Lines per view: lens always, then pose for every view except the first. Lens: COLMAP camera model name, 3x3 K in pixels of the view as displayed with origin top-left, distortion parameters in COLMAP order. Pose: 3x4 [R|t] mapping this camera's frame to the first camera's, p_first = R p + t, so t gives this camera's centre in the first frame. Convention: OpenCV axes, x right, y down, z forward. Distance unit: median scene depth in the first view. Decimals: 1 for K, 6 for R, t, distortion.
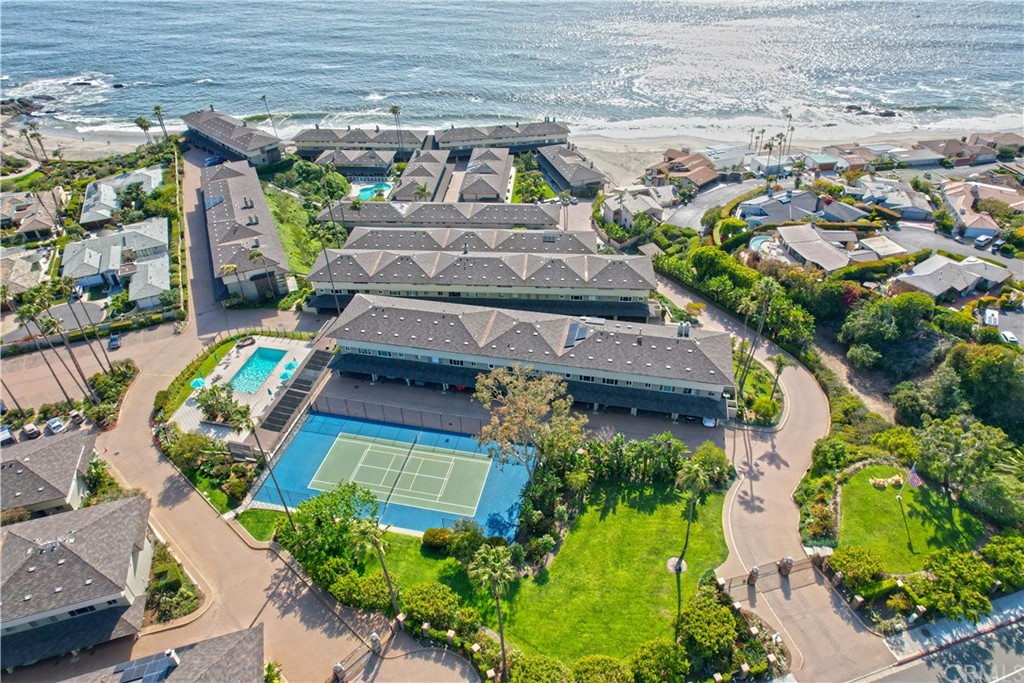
lens RADIAL K [[670.5, 0, 512.0], [0, 670.5, 341.5], [0, 0, 1]] dist [-0.003646, -0.000233]
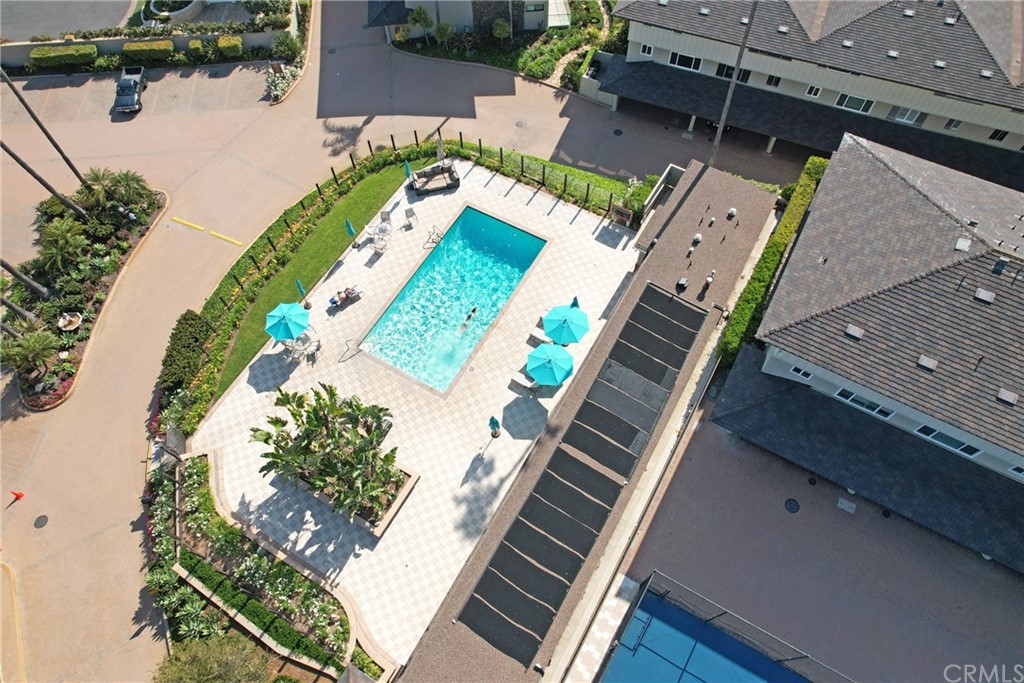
lens RADIAL K [[674.2, 0, 512.0], [0, 674.2, 341.5], [0, 0, 1]] dist [-0.096632, 0.092337]
pose [[0.954684, 0.265089, -0.135304, -0.275862], [-0.187854, 0.889324, 0.416910, -0.074972], [0.230847, -0.372600, 0.898821, 0.633832]]
